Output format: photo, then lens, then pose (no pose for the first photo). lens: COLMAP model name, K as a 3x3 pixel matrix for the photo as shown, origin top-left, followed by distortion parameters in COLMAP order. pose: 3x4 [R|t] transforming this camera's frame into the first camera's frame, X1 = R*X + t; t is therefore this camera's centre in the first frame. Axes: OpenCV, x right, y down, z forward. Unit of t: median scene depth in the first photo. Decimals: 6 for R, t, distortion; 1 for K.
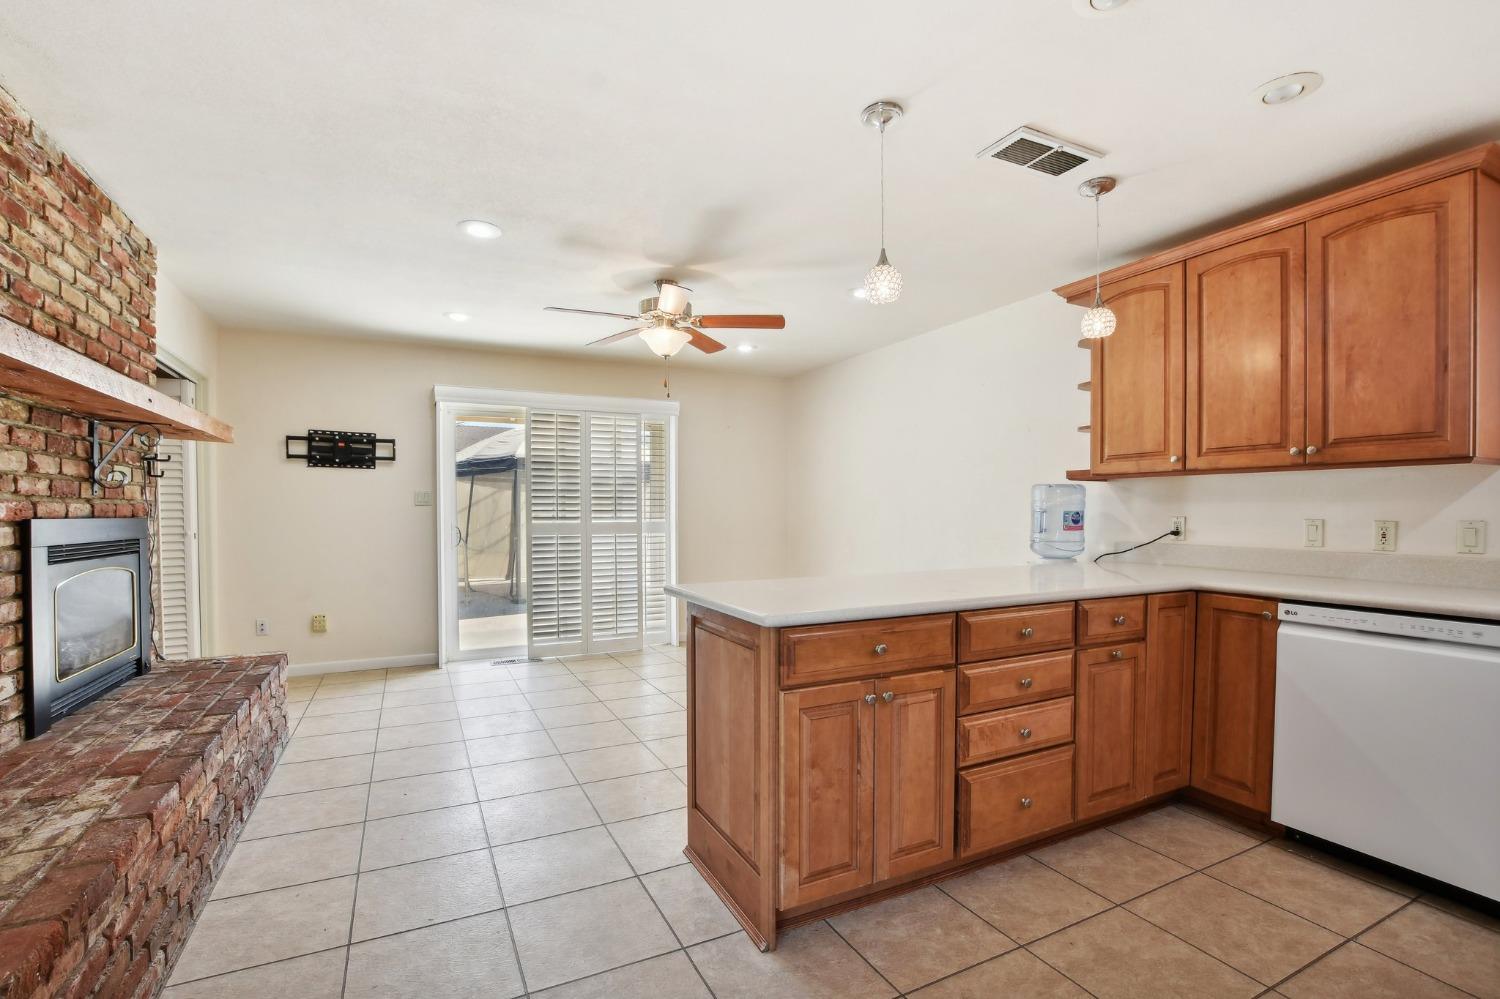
lens RADIAL K [[678.9, 0, 750.5], [0, 678.9, 520.0], [0, 0, 1]] dist [-0.038410, 0.000337]
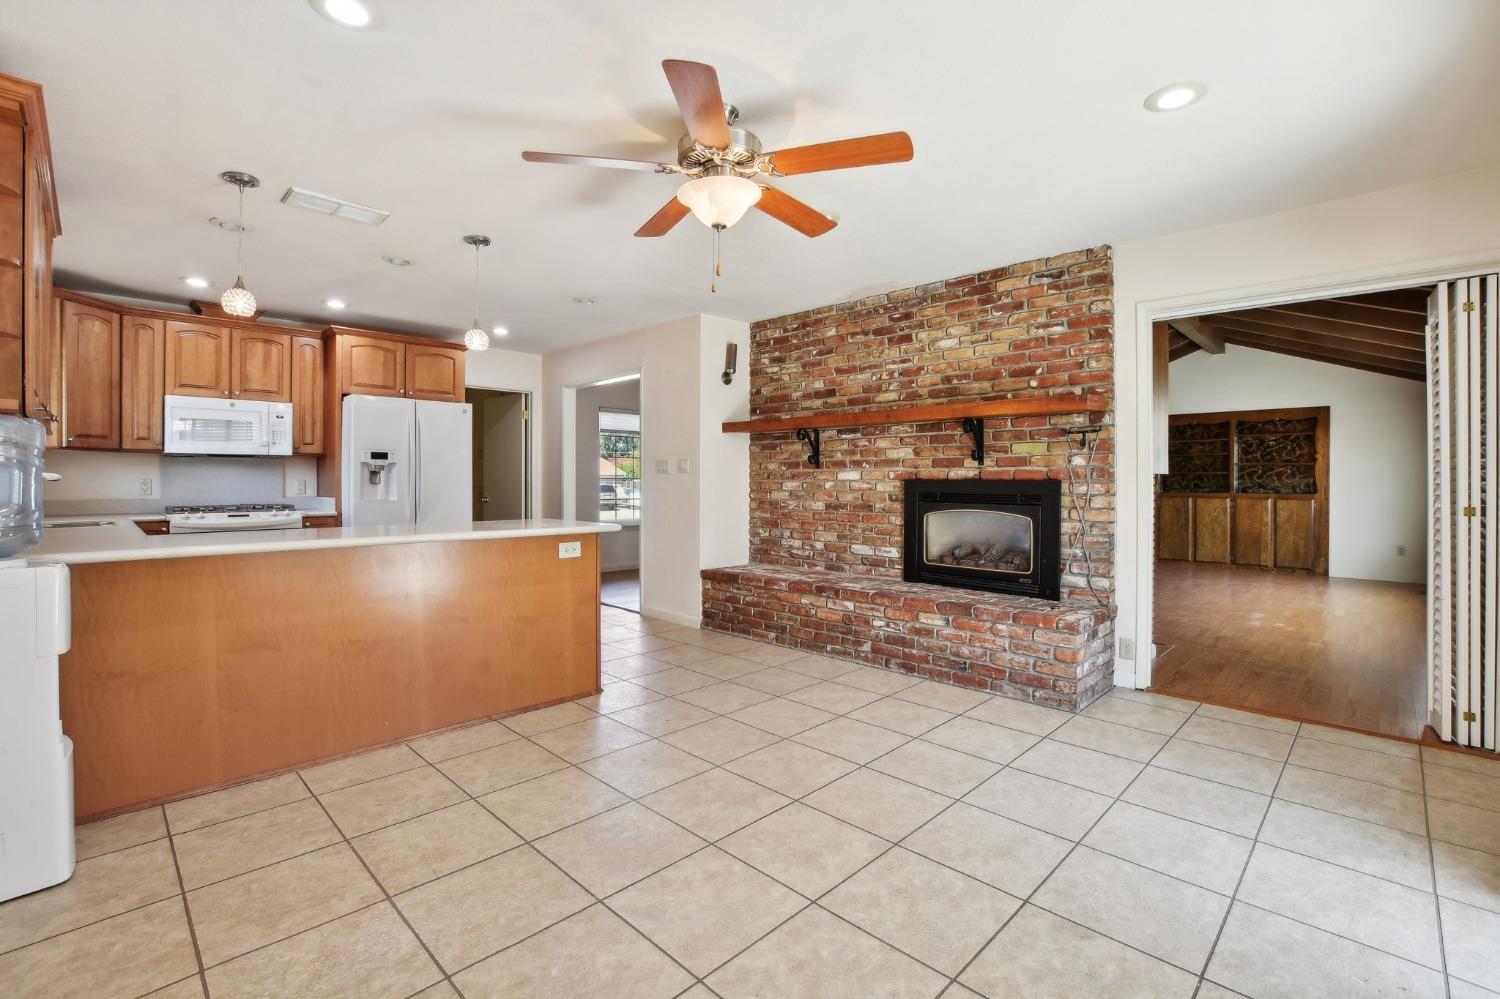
lens RADIAL K [[672.4, 0, 739.9], [0, 672.4, 479.7], [0, 0, 1]] dist [-0.029968, 0.000628]
pose [[-0.949690, 0.000025, -0.313192, 0.061936], [-0.004308, 0.999904, 0.013144, -0.016504], [0.313163, 0.013831, -0.949599, 1.844267]]
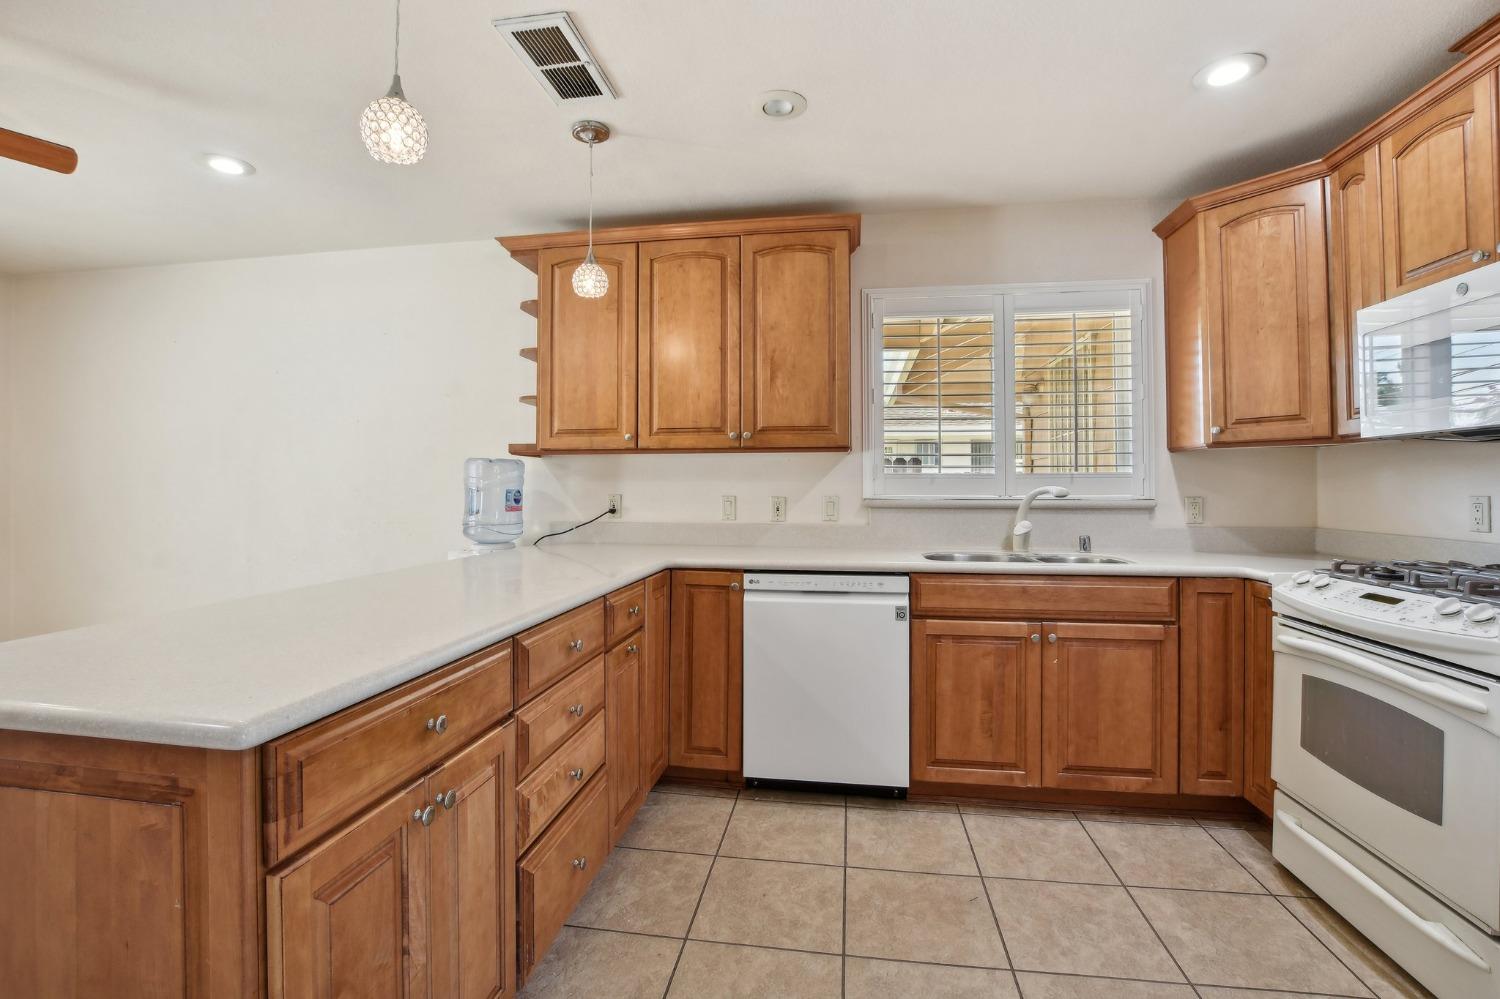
lens RADIAL K [[672.4, 0, 739.9], [0, 672.4, 479.7], [0, 0, 1]] dist [-0.029968, 0.000628]
pose [[0.581897, 0.009620, 0.813206, -0.074617], [0.012112, 0.999717, -0.020493, -0.004480], [-0.813172, 0.021775, 0.581615, 0.254580]]
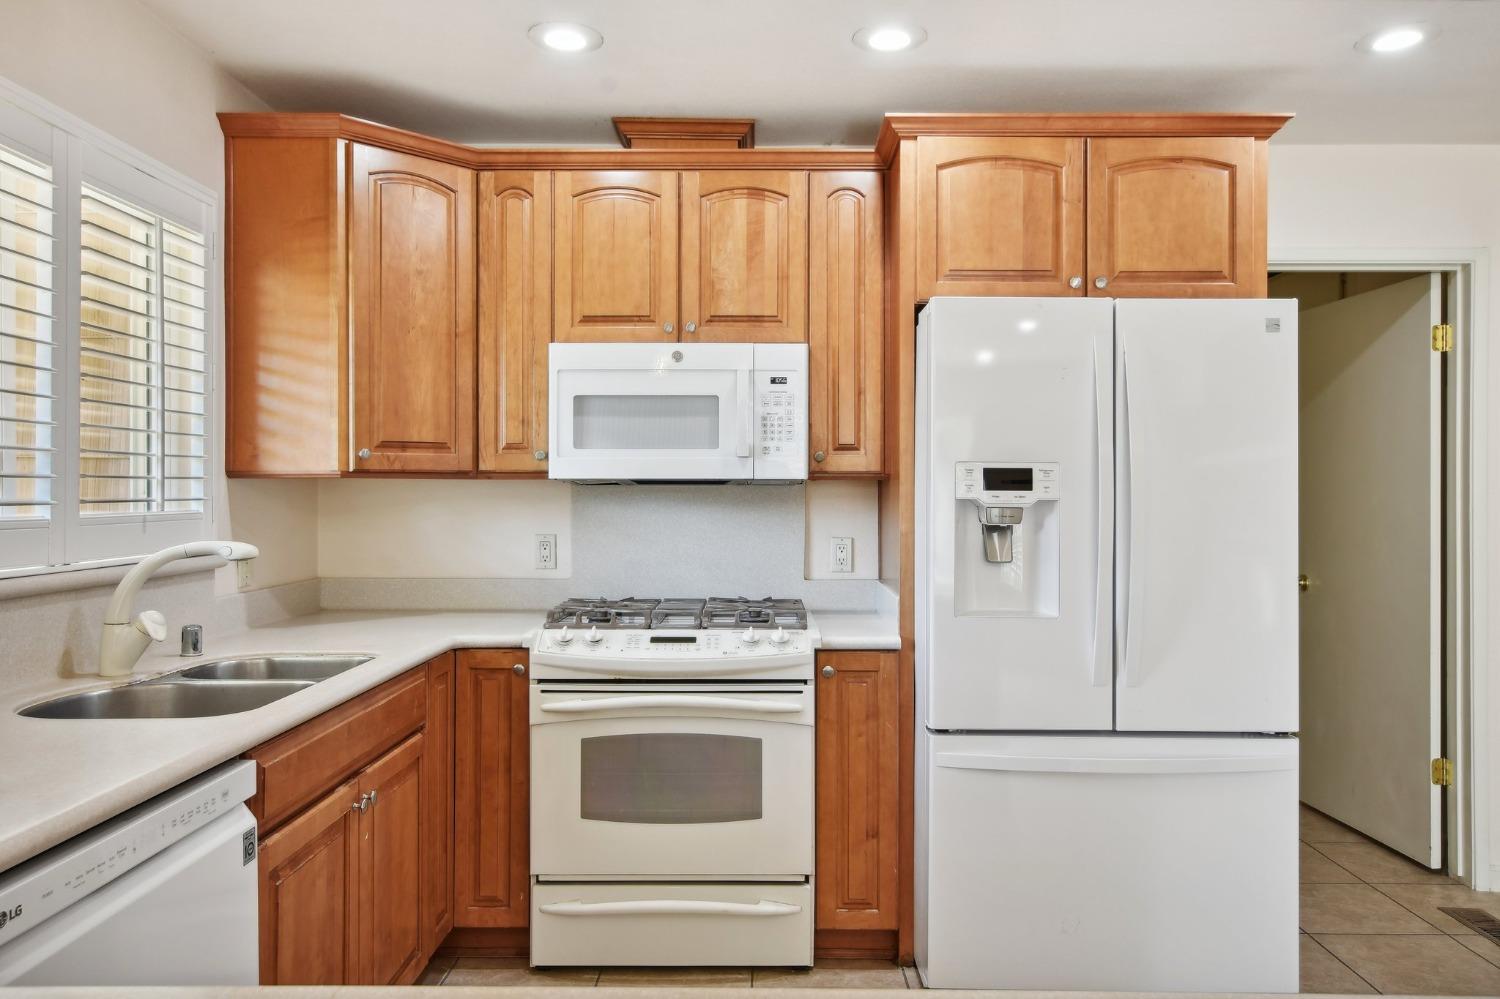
lens RADIAL K [[1069.3, 0, 758.4], [0, 1069.3, 483.9], [0, 0, 1]] dist [-0.002795, -0.000439]
pose [[-0.890534, 0.000876, 0.454916, 0.172722], [0.006093, 0.999931, 0.010003, -0.053798], [-0.454876, 0.011680, -0.890478, 0.911994]]
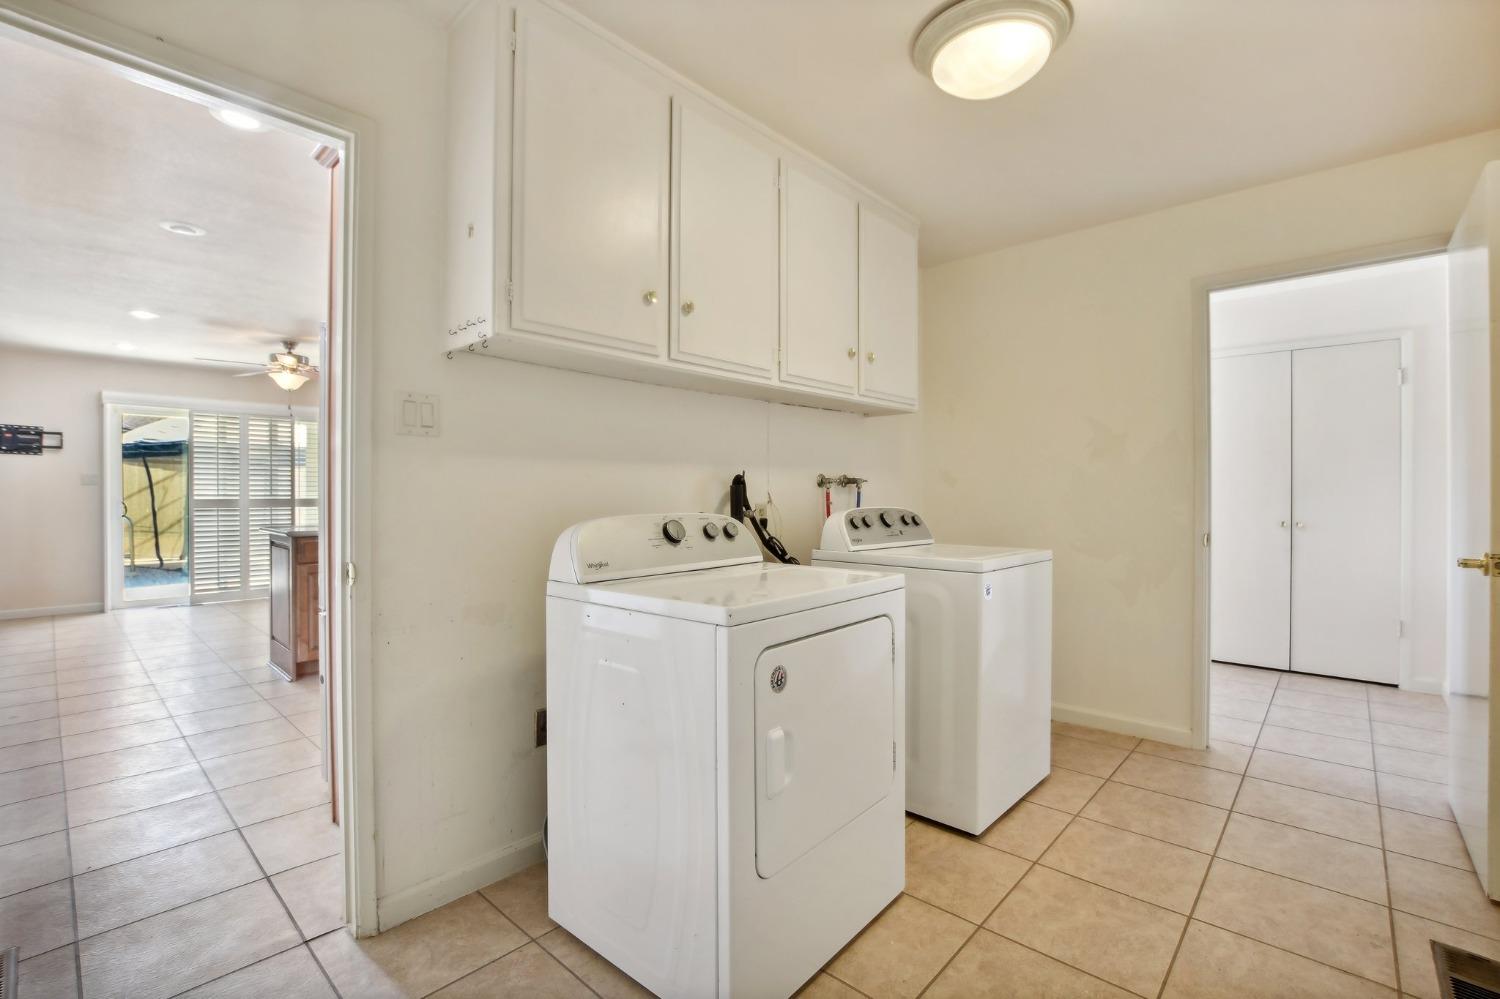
lens RADIAL K [[658.5, 0, 750.0], [0, 658.5, 499.5], [0, 0, 1]] dist [-0.024176, -0.000042]
pose [[0.934542, 0.001456, 0.355851, 0.385708], [0.001210, 0.999973, -0.007271, 0.025739], [-0.355852, 0.007226, 0.934515, -0.897846]]
